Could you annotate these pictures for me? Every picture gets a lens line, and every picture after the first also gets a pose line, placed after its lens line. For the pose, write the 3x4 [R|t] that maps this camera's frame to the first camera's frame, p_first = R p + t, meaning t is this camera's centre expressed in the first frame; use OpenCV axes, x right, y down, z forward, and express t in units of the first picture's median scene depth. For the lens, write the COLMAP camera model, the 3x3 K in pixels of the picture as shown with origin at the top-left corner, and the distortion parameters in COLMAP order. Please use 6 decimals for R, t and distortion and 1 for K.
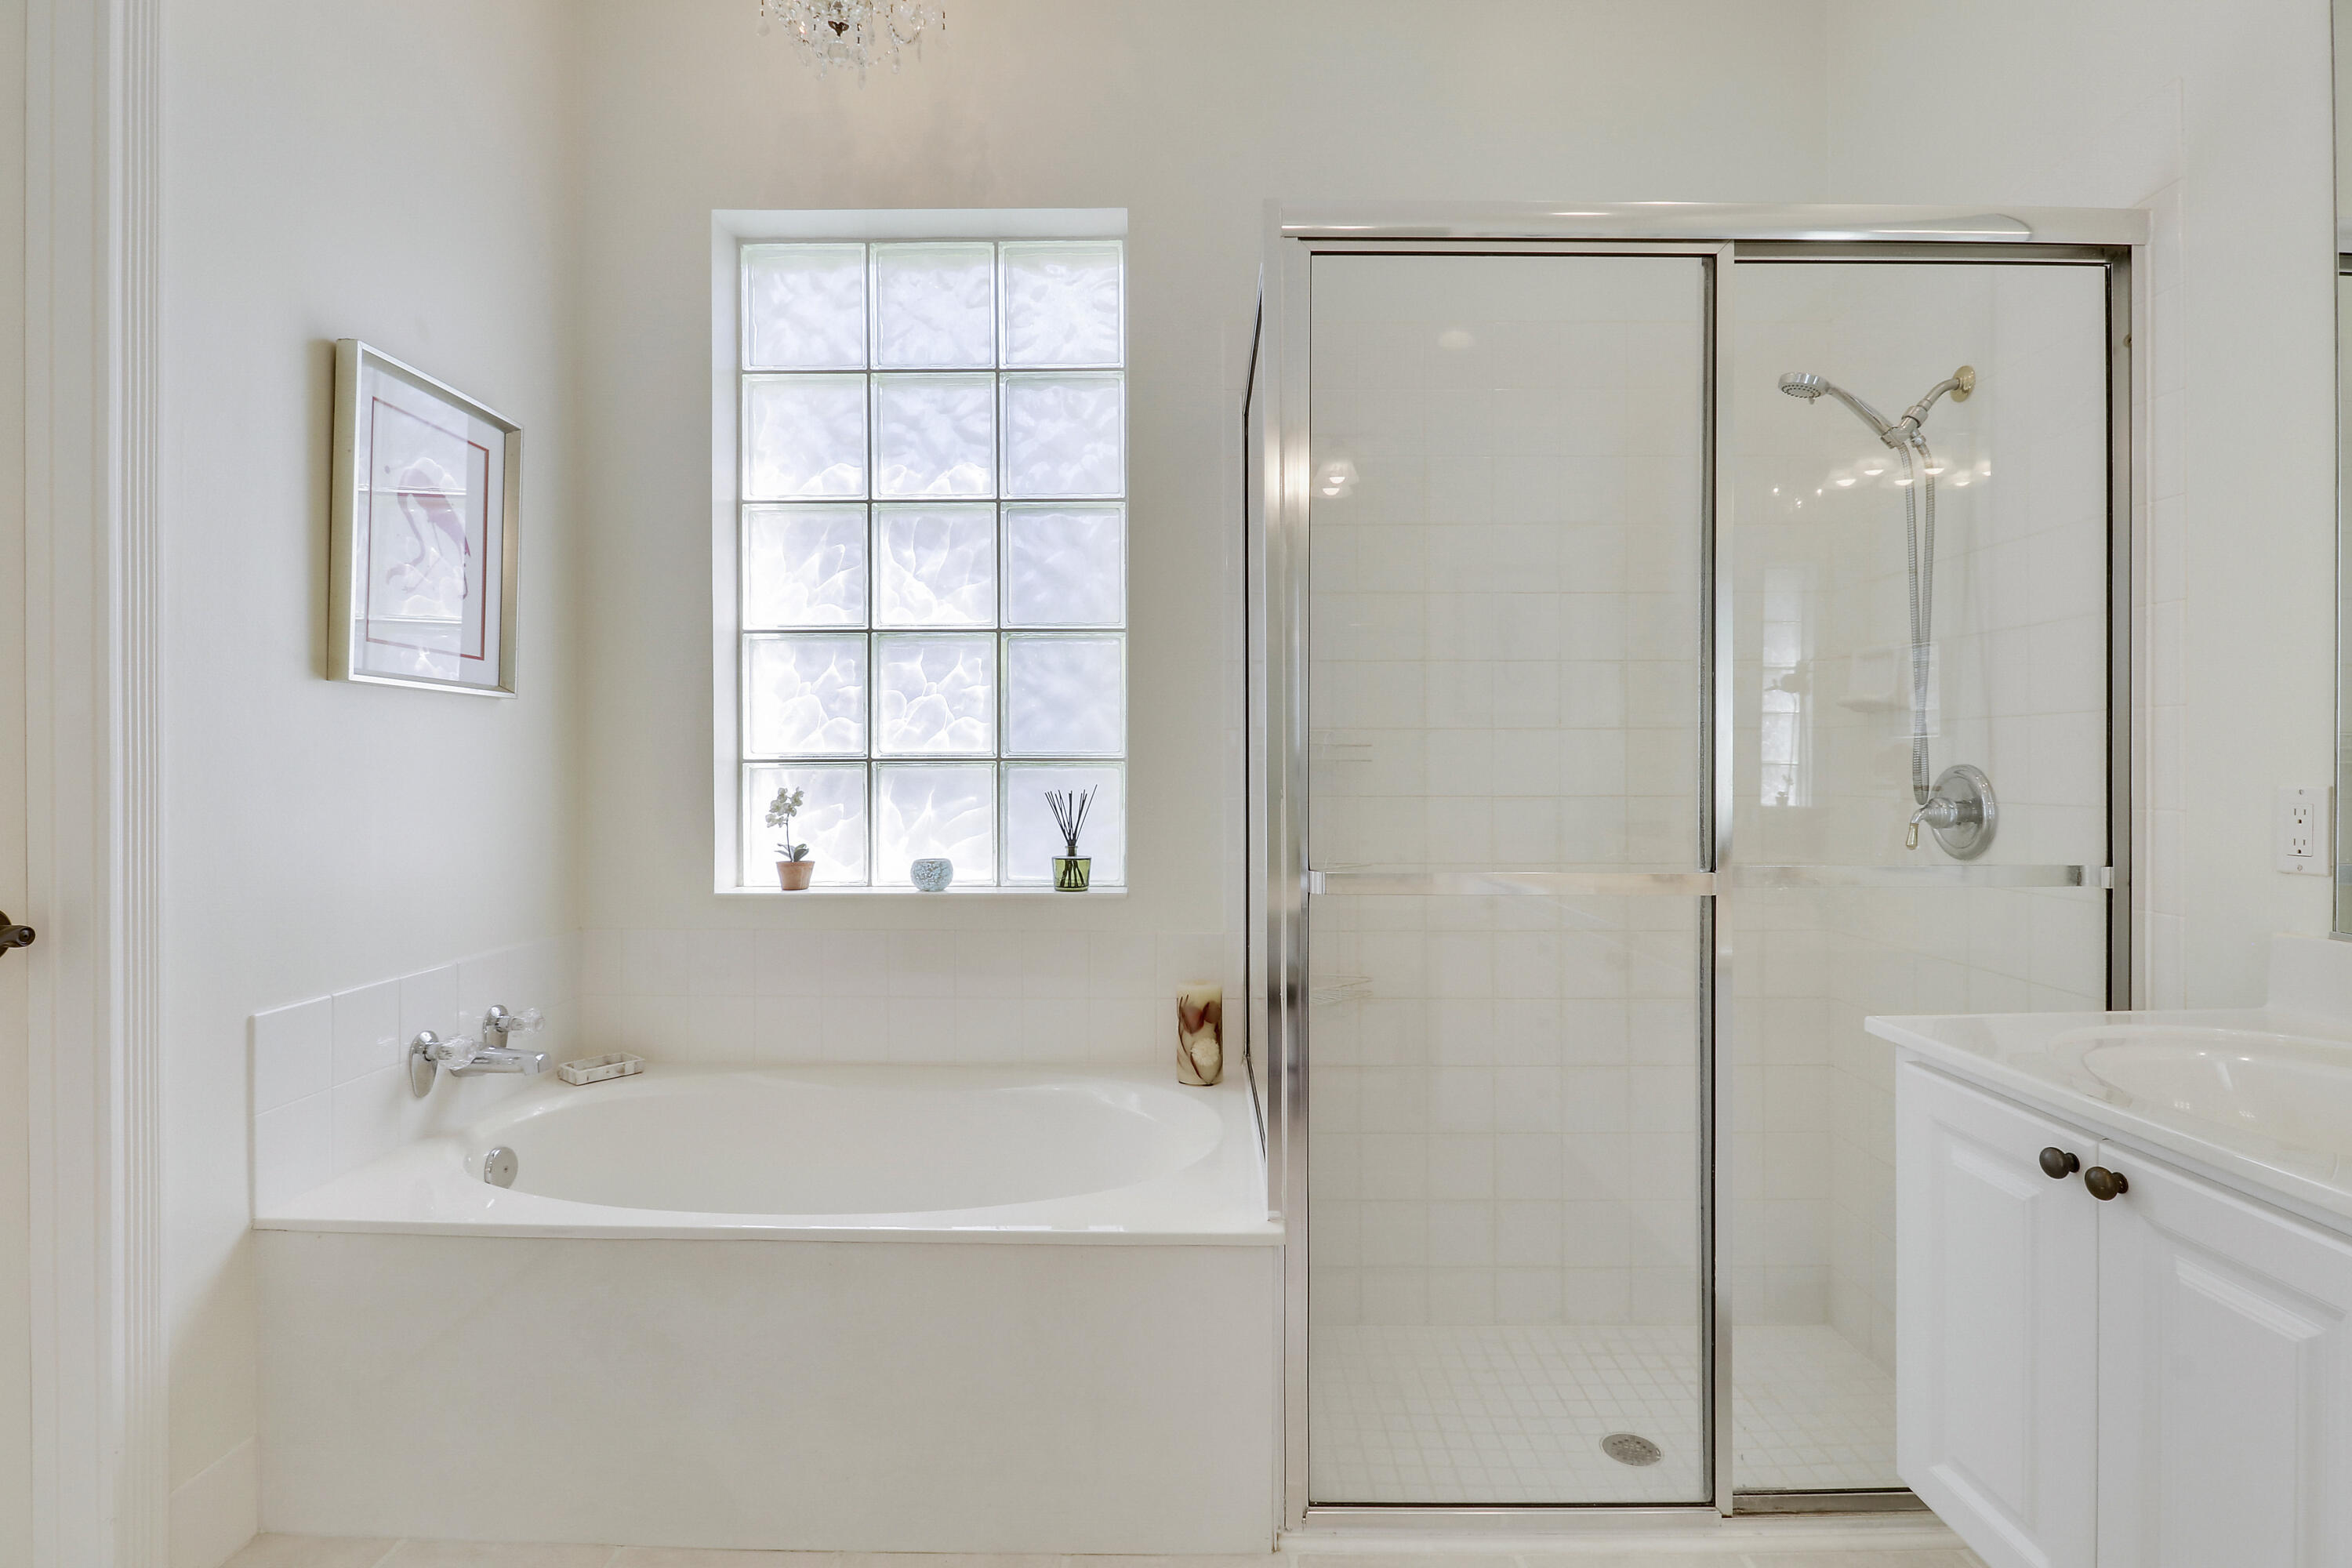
lens RADIAL K [[1116.4, 0, 1189.7], [0, 1116.4, 782.5], [0, 0, 1]] dist [-0.006483, -0.006066]
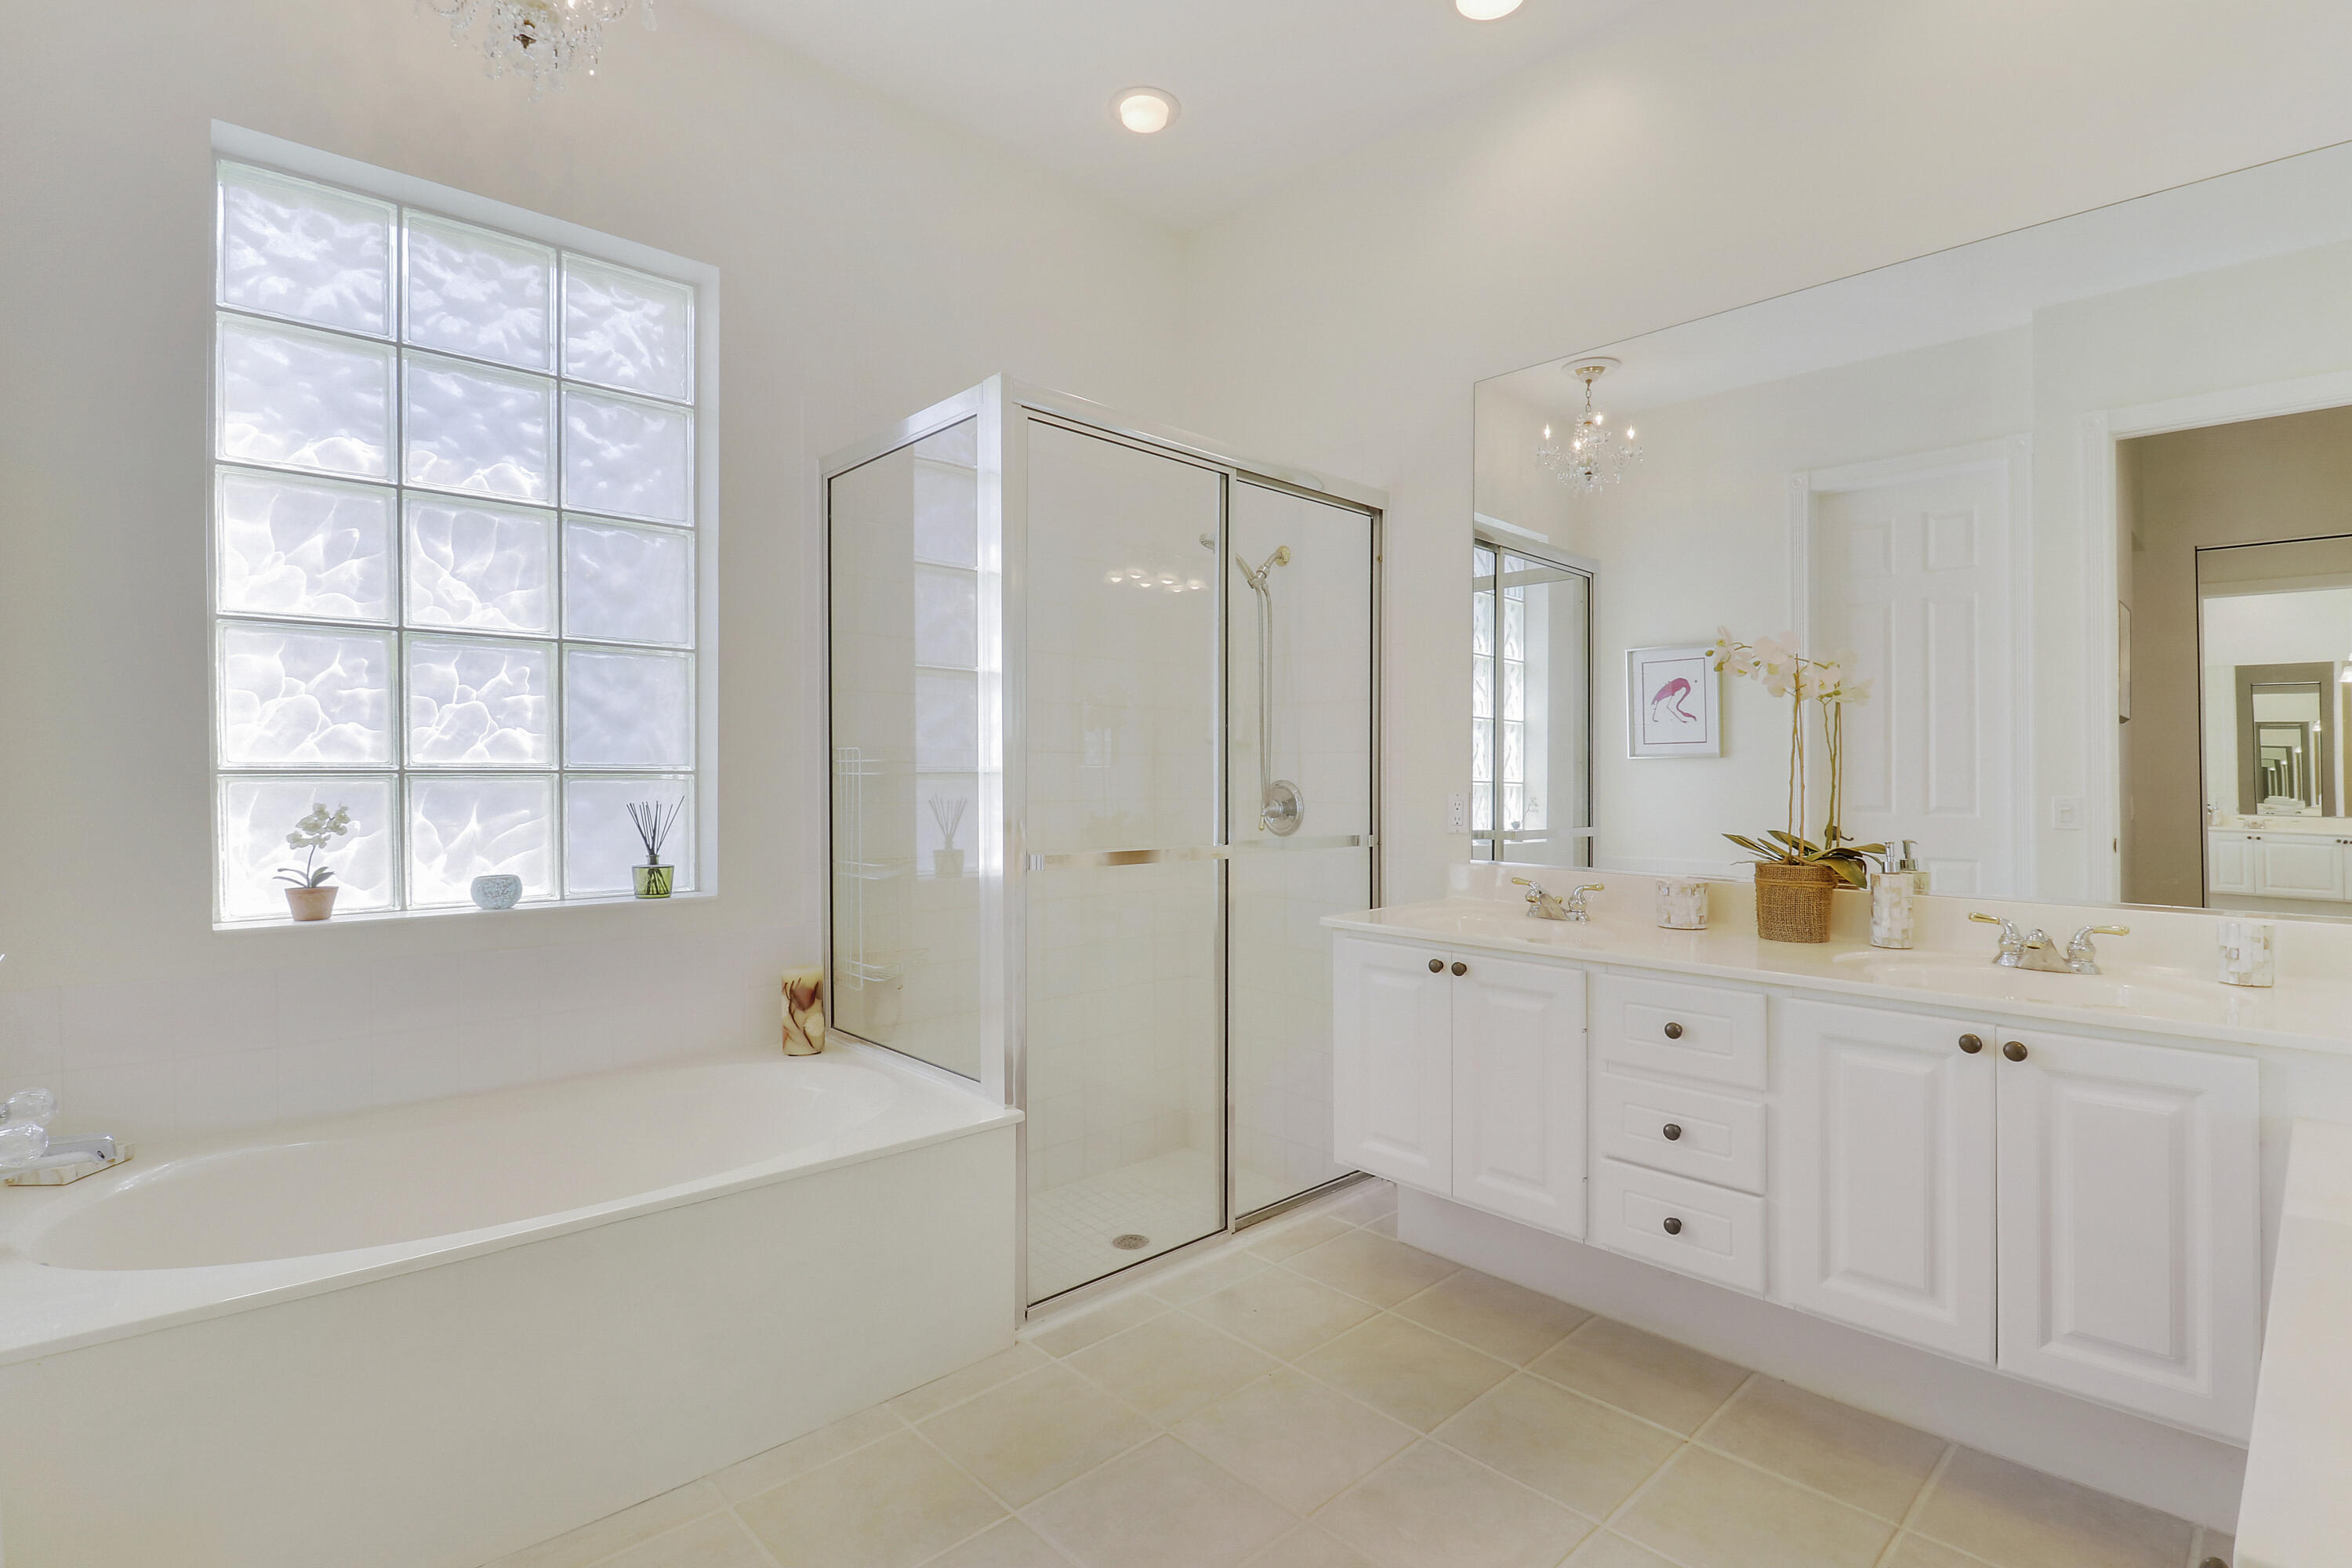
lens RADIAL K [[1116.4, 0, 1204.2], [0, 1116.4, 784.7], [0, 0, 1]] dist [-0.006483, -0.006066]
pose [[0.715671, -0.001391, 0.698436, -0.452167], [0.005072, 0.999982, -0.003206, -0.003181], [-0.698419, 0.005837, 0.715665, -0.105836]]
